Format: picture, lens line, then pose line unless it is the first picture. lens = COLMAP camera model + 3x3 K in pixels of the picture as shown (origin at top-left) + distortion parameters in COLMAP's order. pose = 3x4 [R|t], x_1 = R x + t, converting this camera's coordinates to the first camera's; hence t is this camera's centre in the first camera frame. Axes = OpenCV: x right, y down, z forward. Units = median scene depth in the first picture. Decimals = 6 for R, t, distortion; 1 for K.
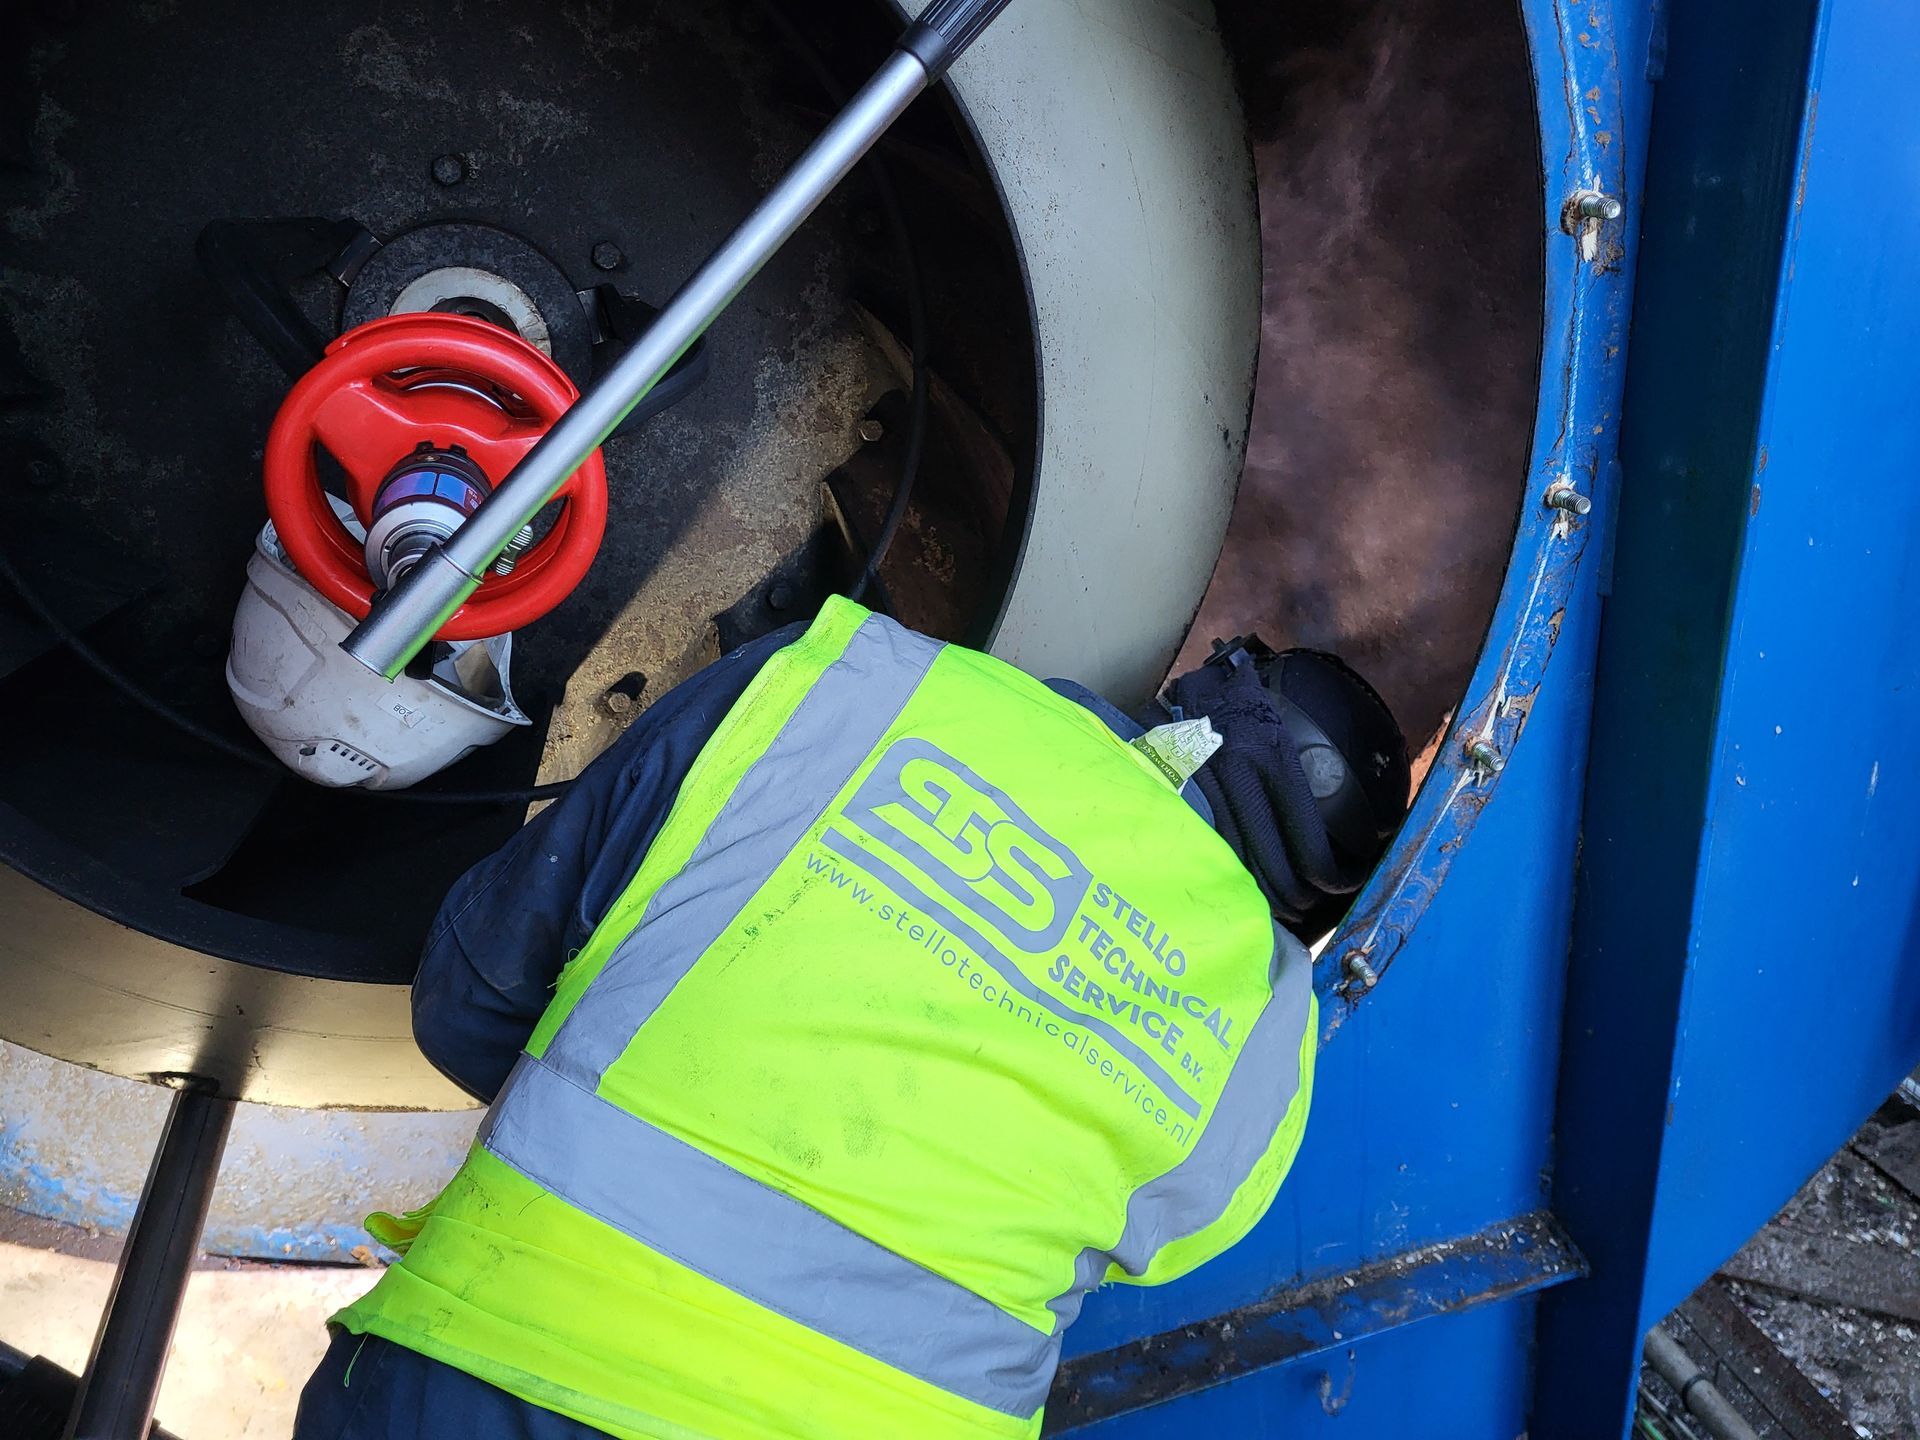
lens RADIAL K [[1440.1, 0, 962.2], [0, 1440.1, 715.5], [0, 0, 1]] dist [0.062120, -0.048008]
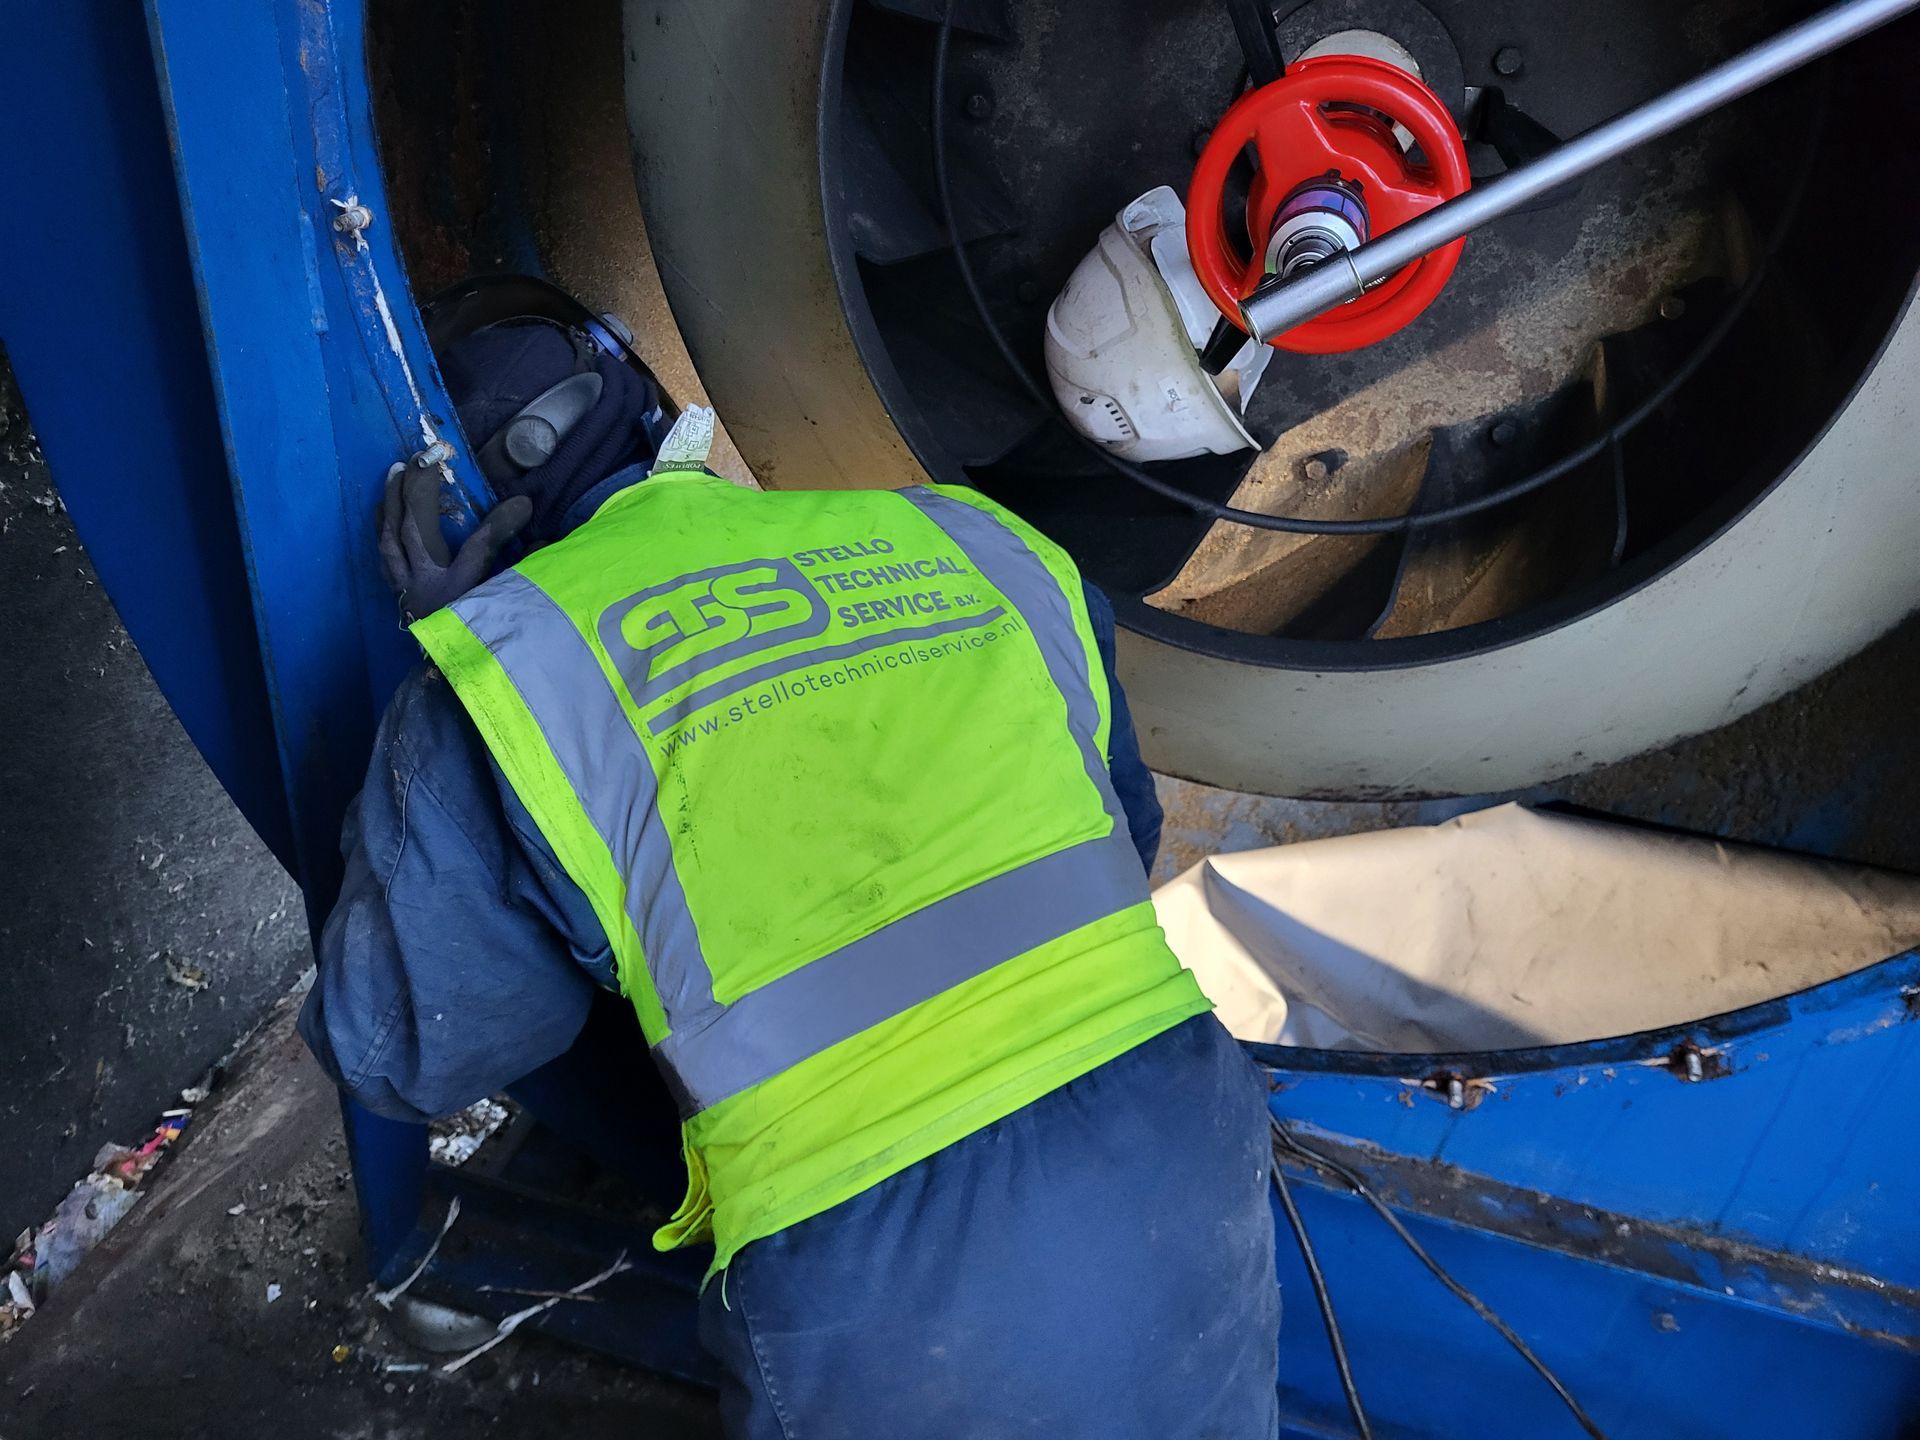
lens RADIAL K [[1440.1, 0, 991.2], [0, 1440.1, 707.5], [0, 0, 1]] dist [0.062120, -0.048008]
pose [[0.853175, 0.427286, -0.299197, -0.052030], [-0.393995, 0.903778, 0.167194, 0.080684], [0.341847, -0.024764, 0.939429, -0.137501]]
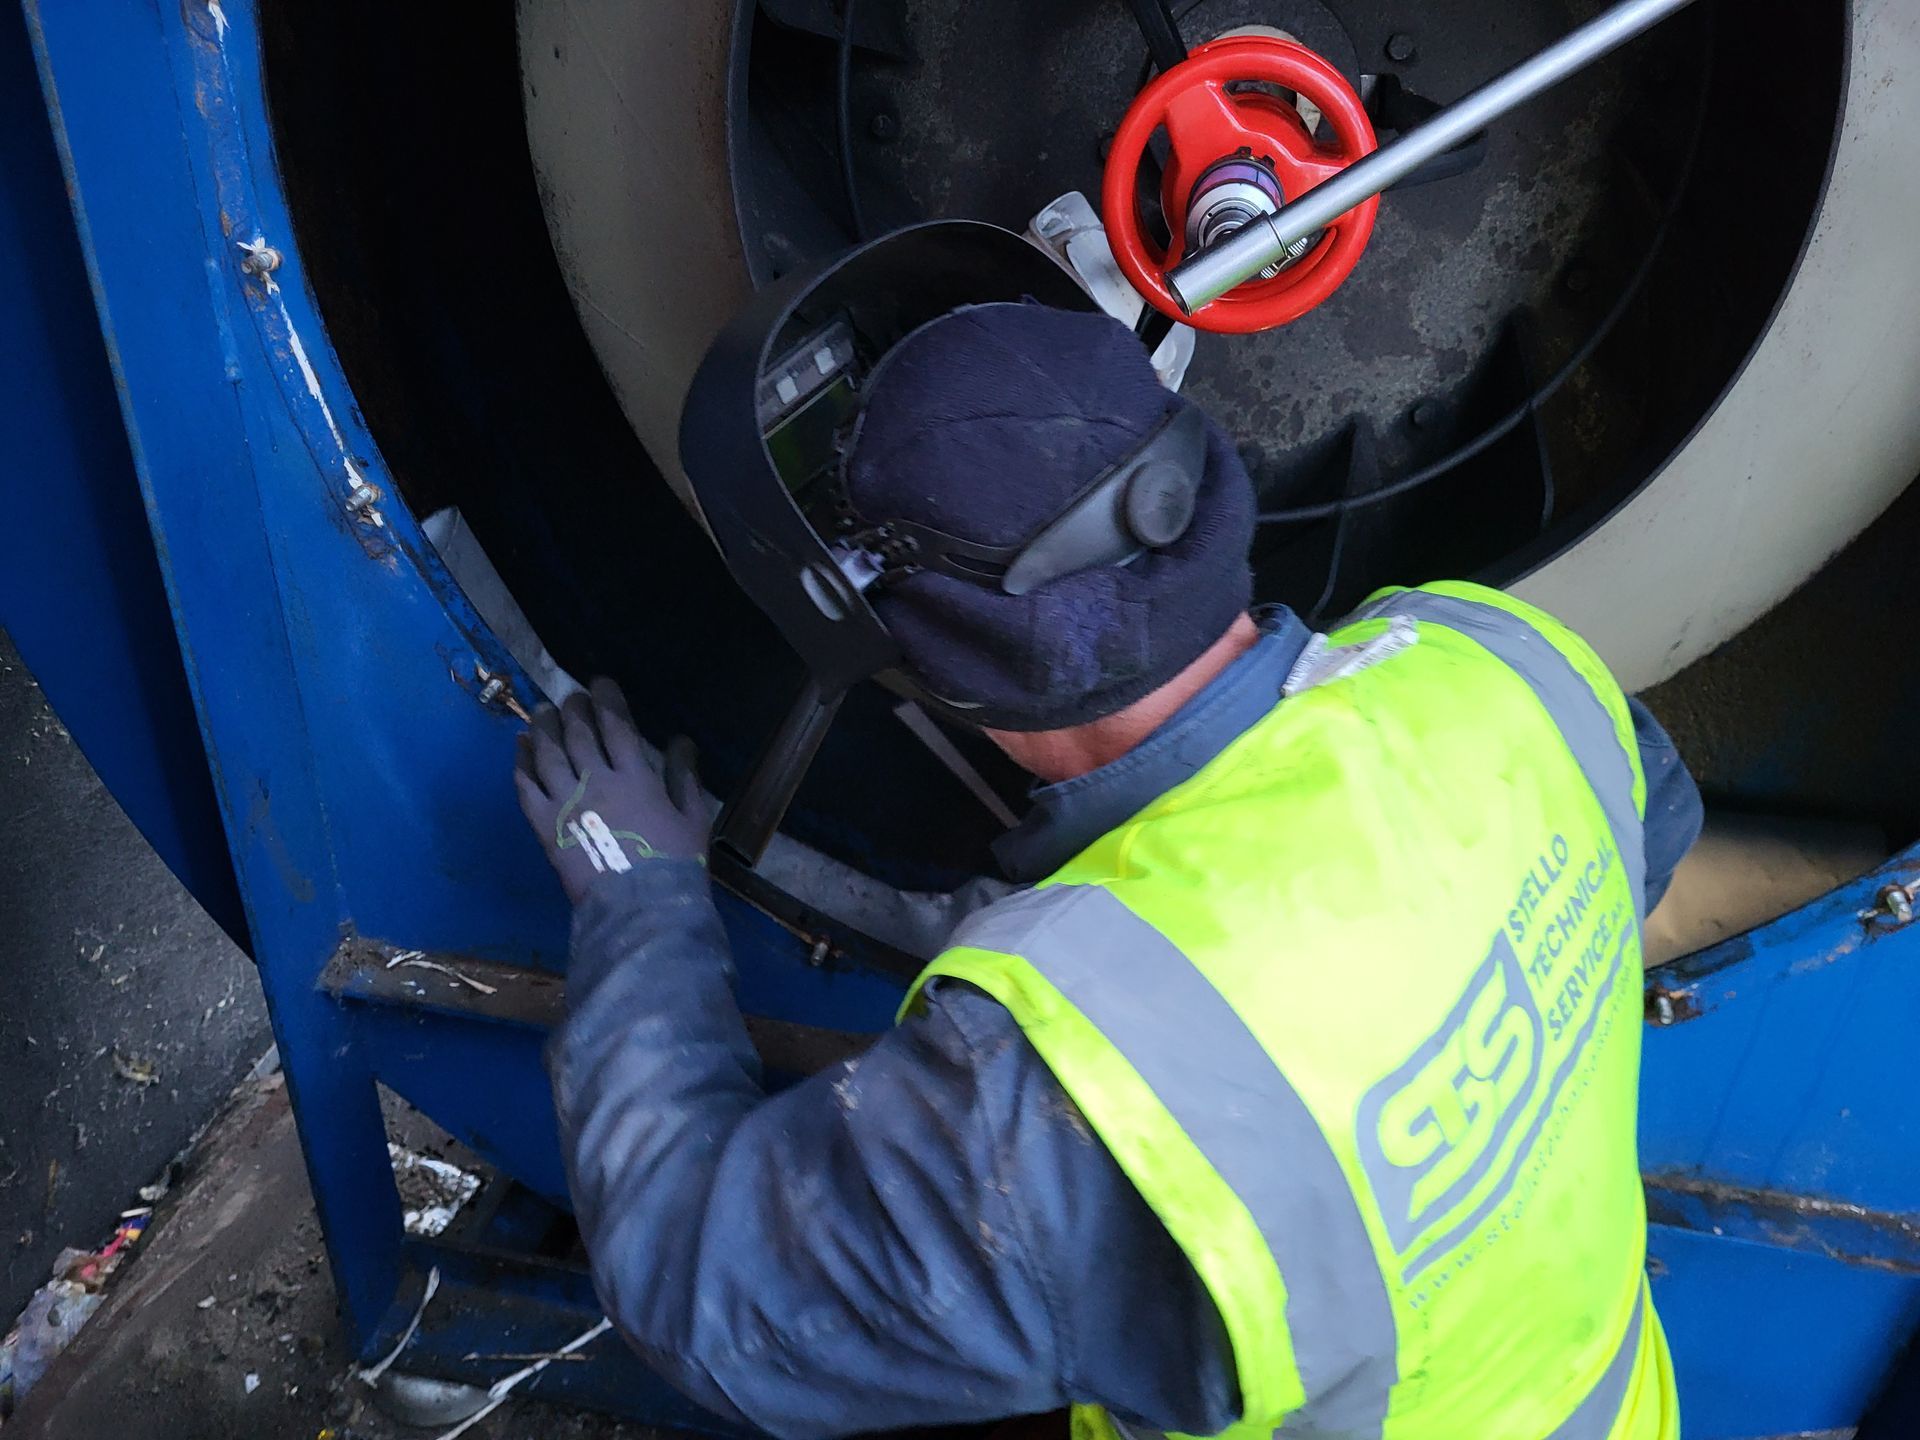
lens RADIAL K [[1440.1, 0, 986.7], [0, 1440.1, 735.2], [0, 0, 1]] dist [0.062120, -0.048008]
pose [[0.894816, 0.354107, -0.271870, -0.049299], [-0.327988, 0.934583, 0.137763, 0.115018], [0.302868, -0.034102, 0.952422, -0.140109]]
